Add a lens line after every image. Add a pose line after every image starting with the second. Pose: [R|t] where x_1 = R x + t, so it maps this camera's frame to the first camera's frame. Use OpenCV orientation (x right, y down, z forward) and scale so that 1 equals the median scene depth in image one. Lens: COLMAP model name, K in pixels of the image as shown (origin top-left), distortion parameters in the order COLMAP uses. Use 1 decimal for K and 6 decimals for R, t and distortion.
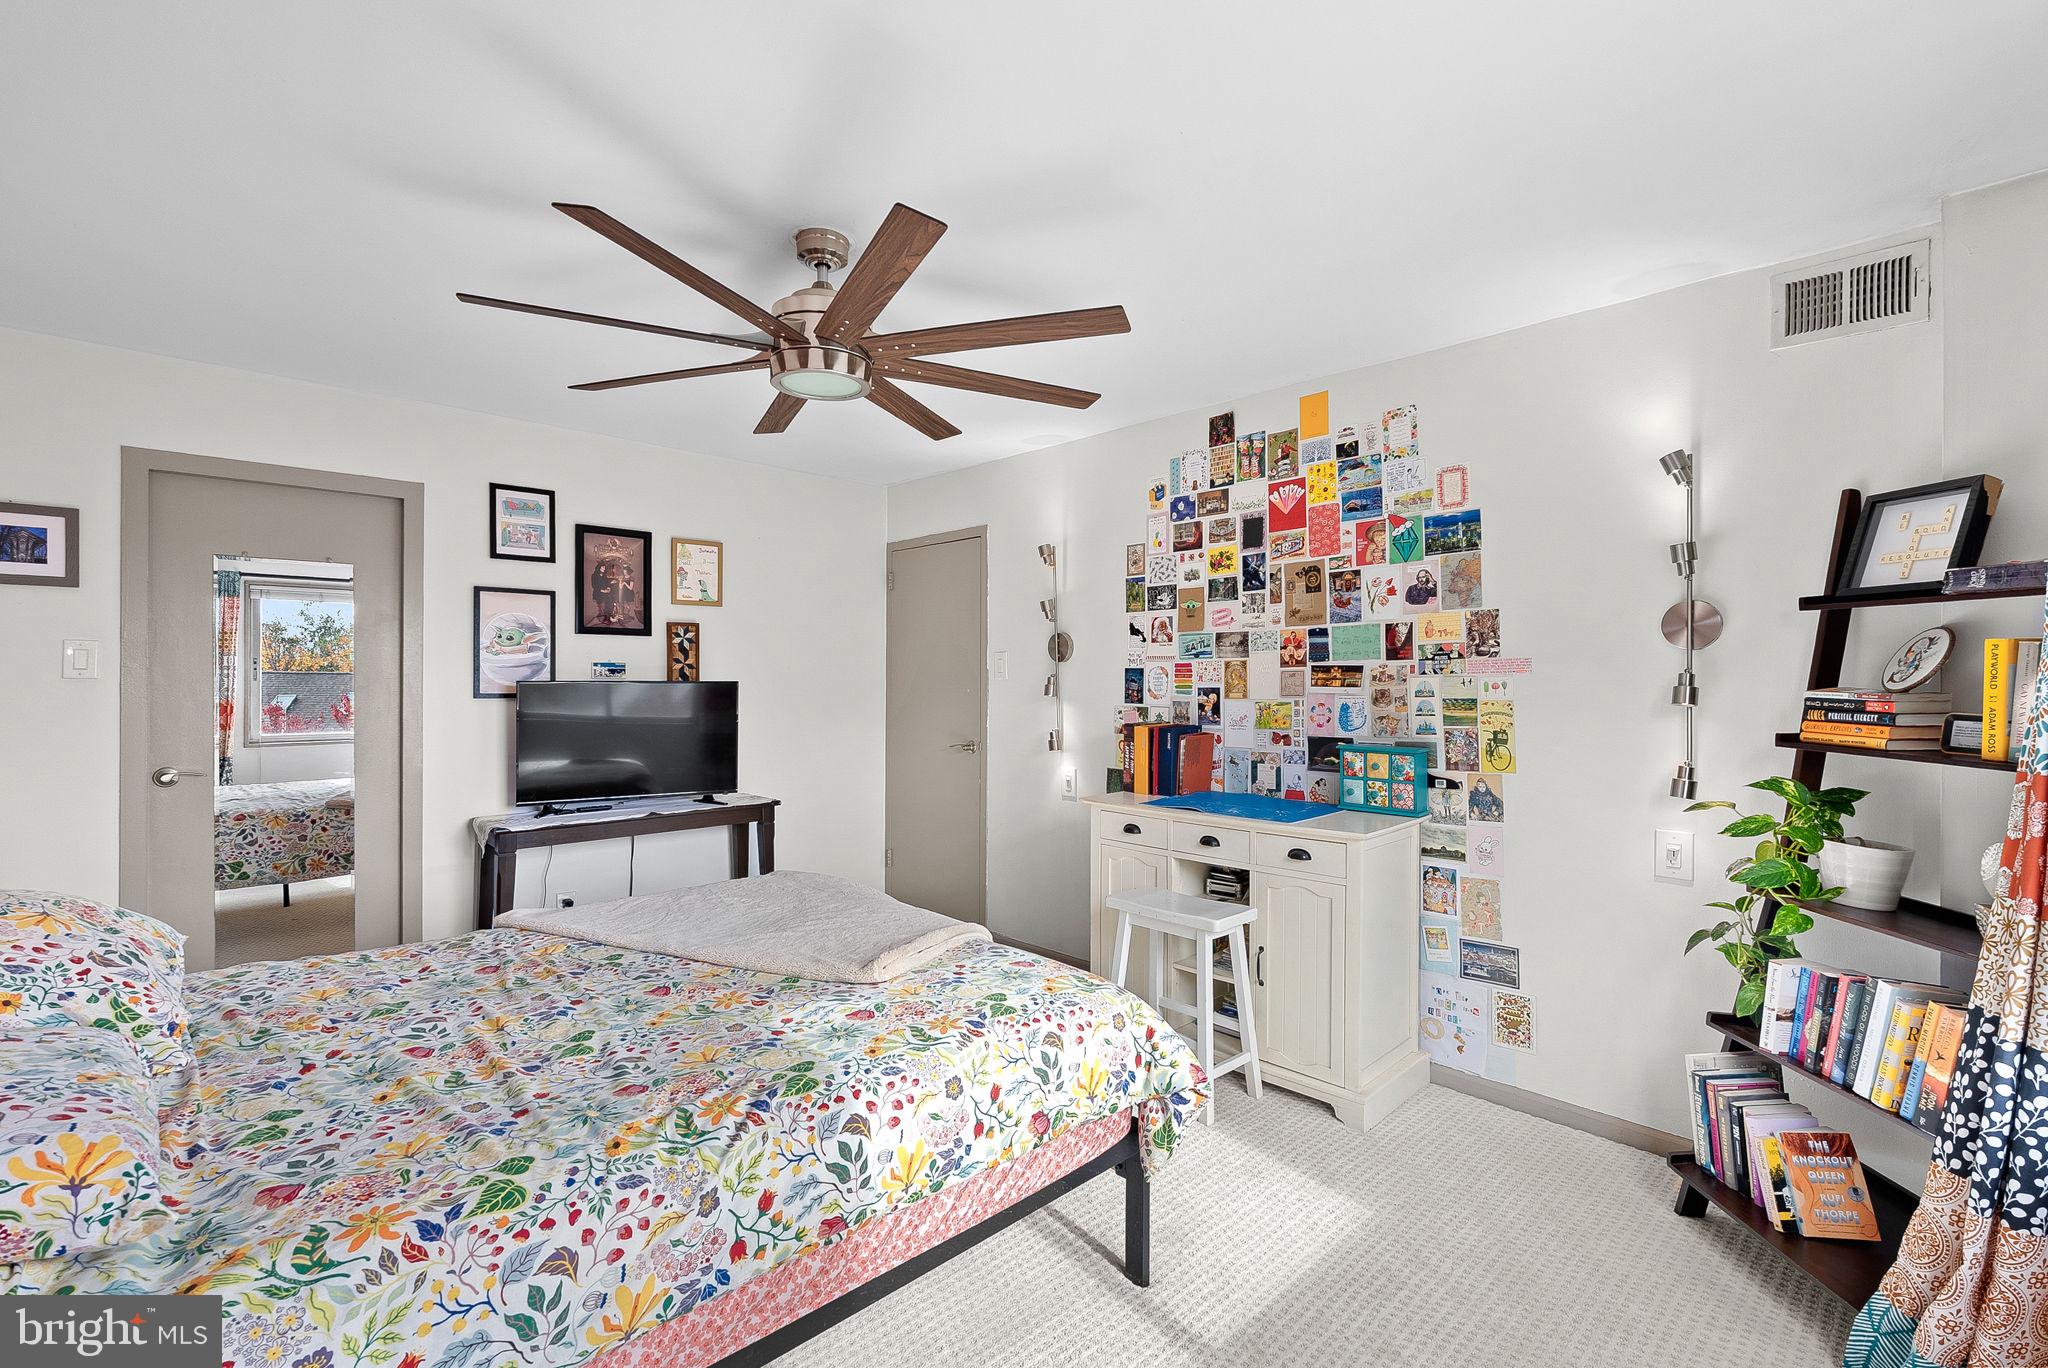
lens RADIAL K [[917.1, 0, 1024.0], [0, 917.1, 684.0], [0, 0, 1]] dist [-0.000998, 0.000740]
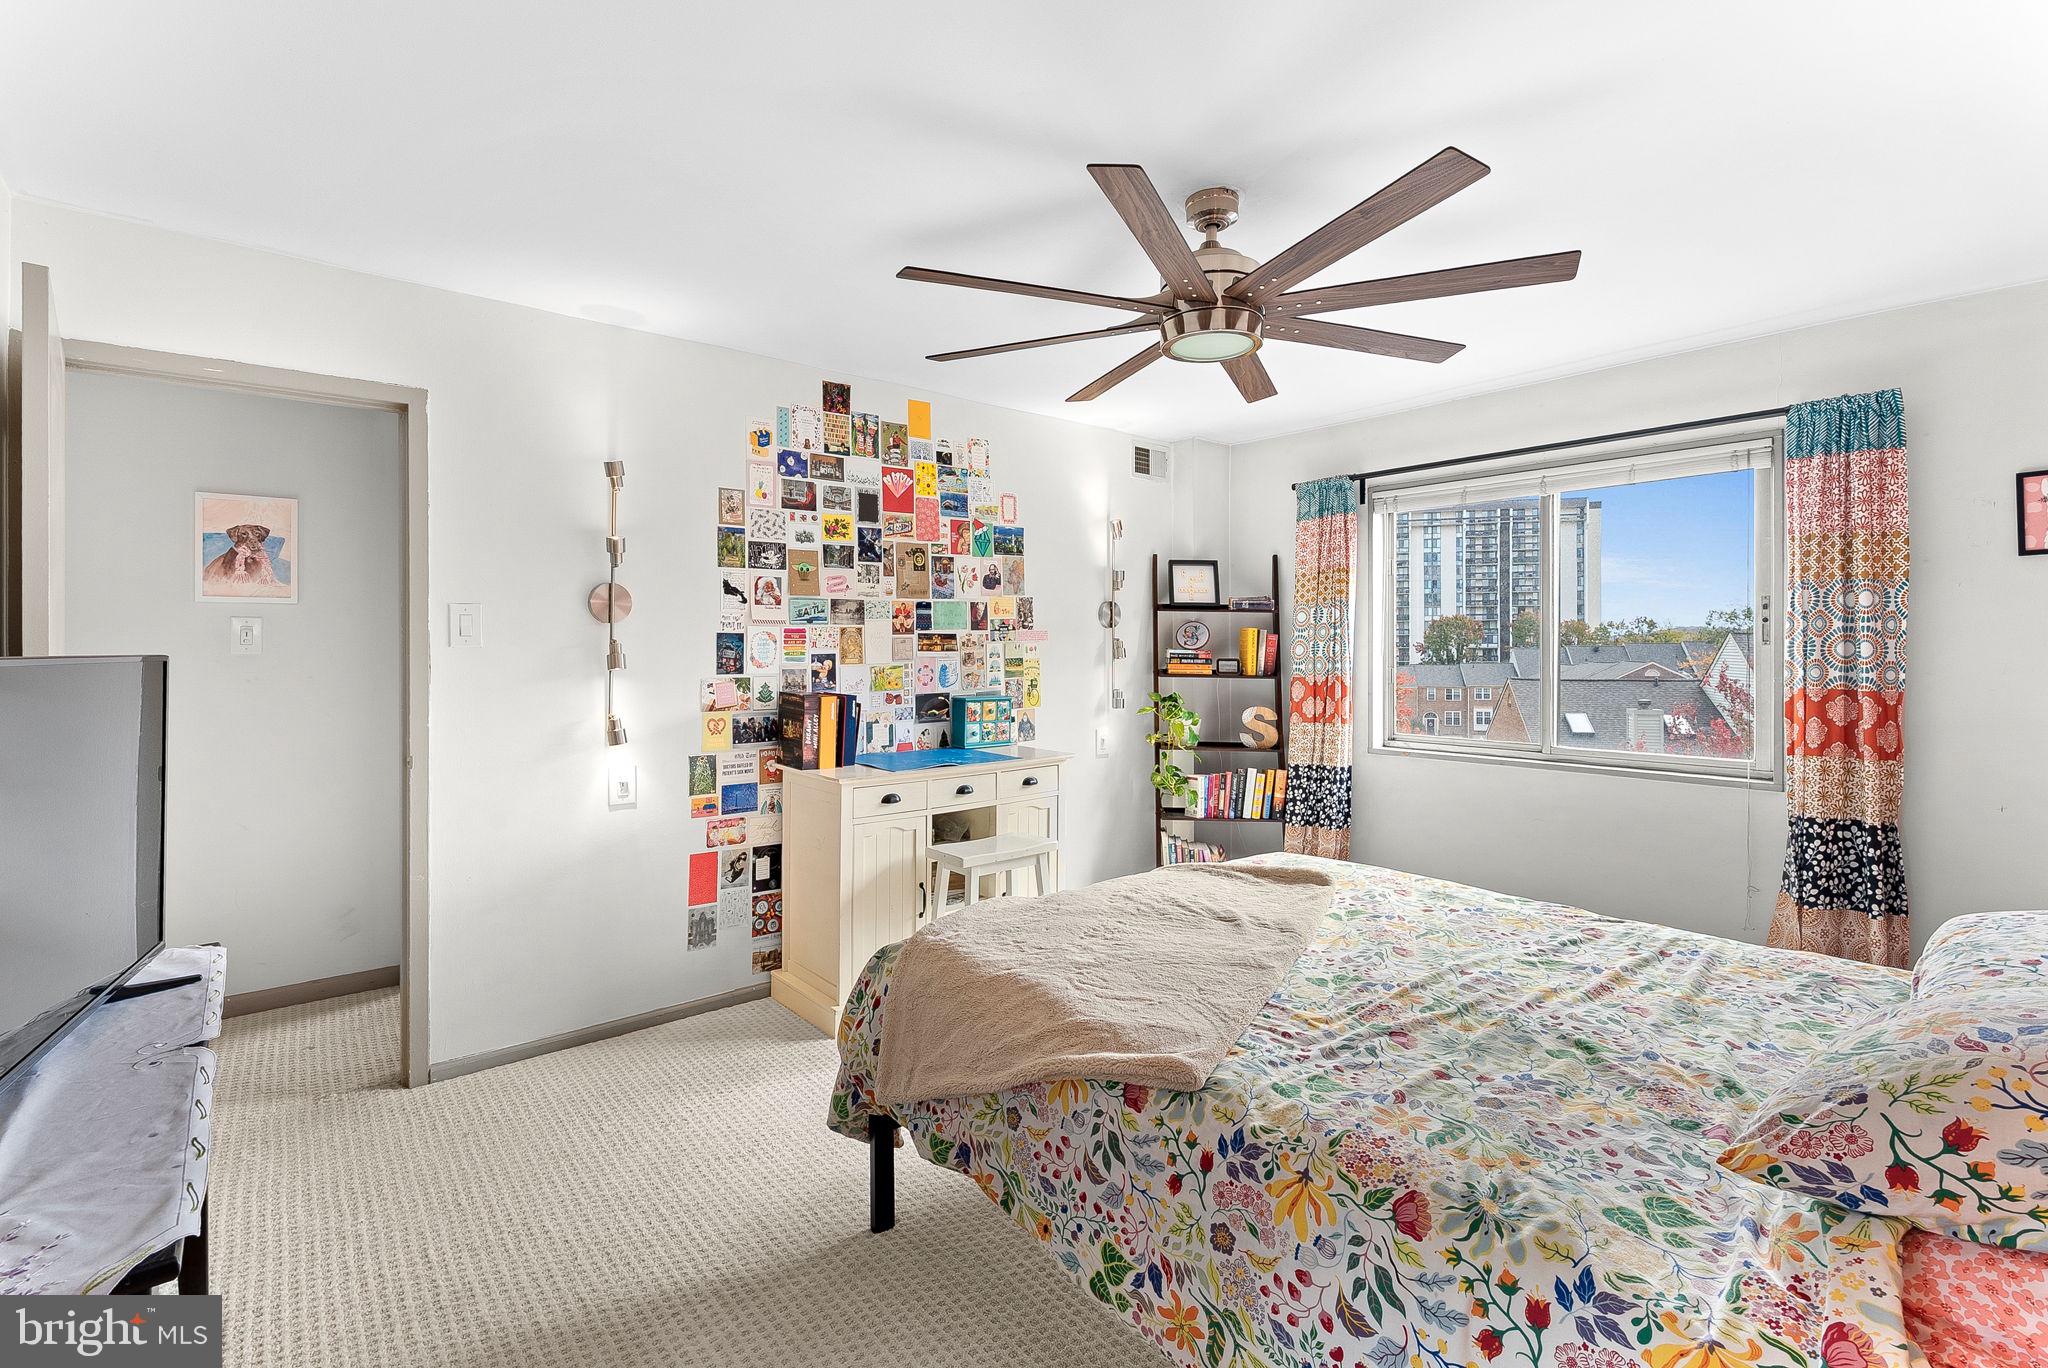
lens RADIAL K [[916.4, 0, 1029.1], [0, 916.4, 646.9], [0, 0, 1]] dist [-0.000586, -0.000129]
pose [[0.072622, -0.003649, 0.997353, -0.803338], [0.008996, 0.999955, 0.003004, -0.004824], [-0.997319, 0.008755, 0.072651, 0.743769]]
